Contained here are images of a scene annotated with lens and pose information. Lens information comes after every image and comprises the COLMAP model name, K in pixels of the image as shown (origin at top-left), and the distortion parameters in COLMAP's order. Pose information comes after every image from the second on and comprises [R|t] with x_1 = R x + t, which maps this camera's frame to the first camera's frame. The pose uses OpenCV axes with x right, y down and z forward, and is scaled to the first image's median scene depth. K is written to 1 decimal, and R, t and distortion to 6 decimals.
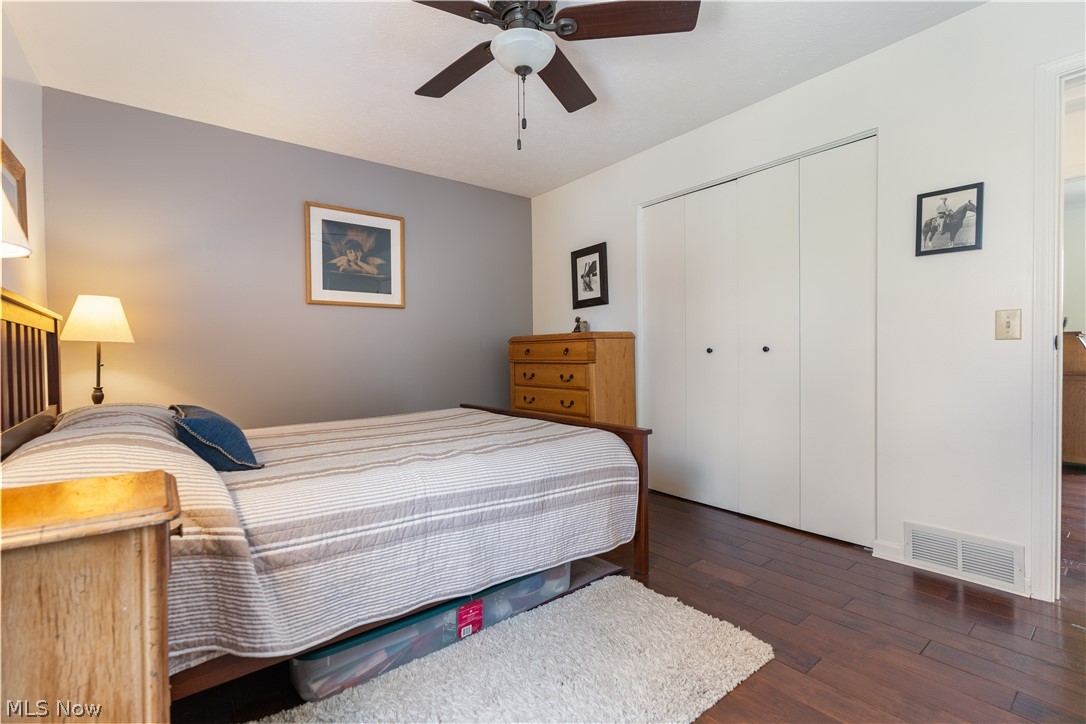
lens RADIAL K [[493.3, 0, 542.4], [0, 493.3, 356.2], [0, 0, 1]] dist [-0.002224, 0.001422]
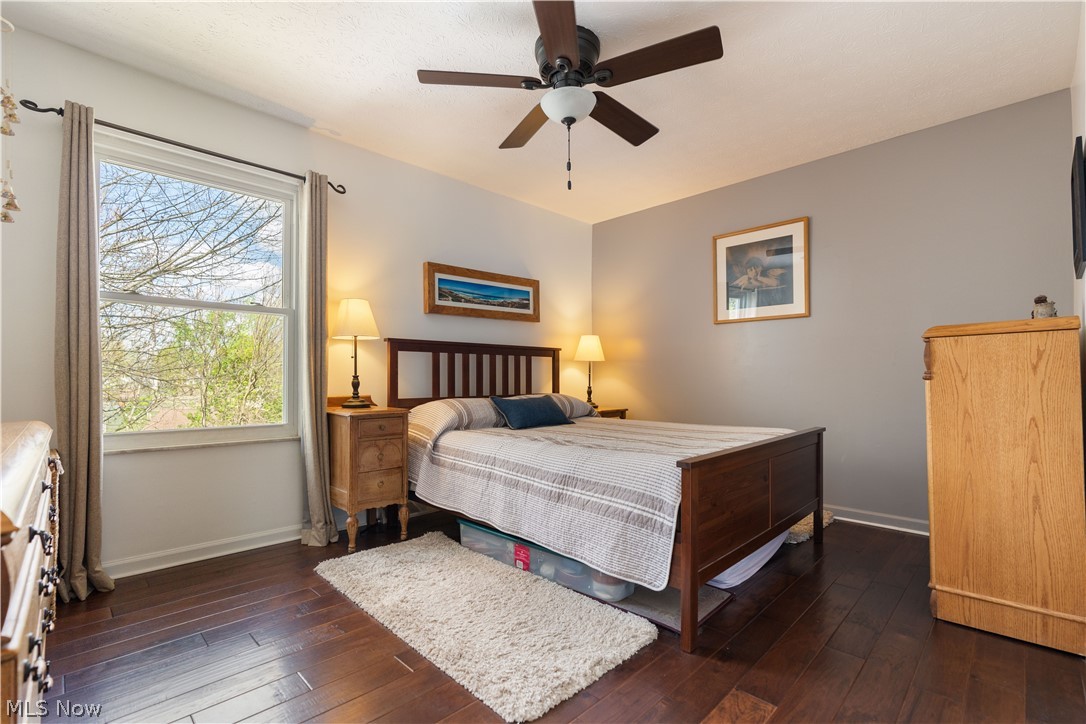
lens RADIAL K [[493.3, 0, 539.4], [0, 493.3, 367.6], [0, 0, 1]] dist [-0.002224, 0.001422]
pose [[0.100737, -0.007519, -0.994885, 1.038504], [-0.005662, 0.999951, -0.008131, 0.012794], [0.994897, 0.006452, 0.100690, 0.766627]]
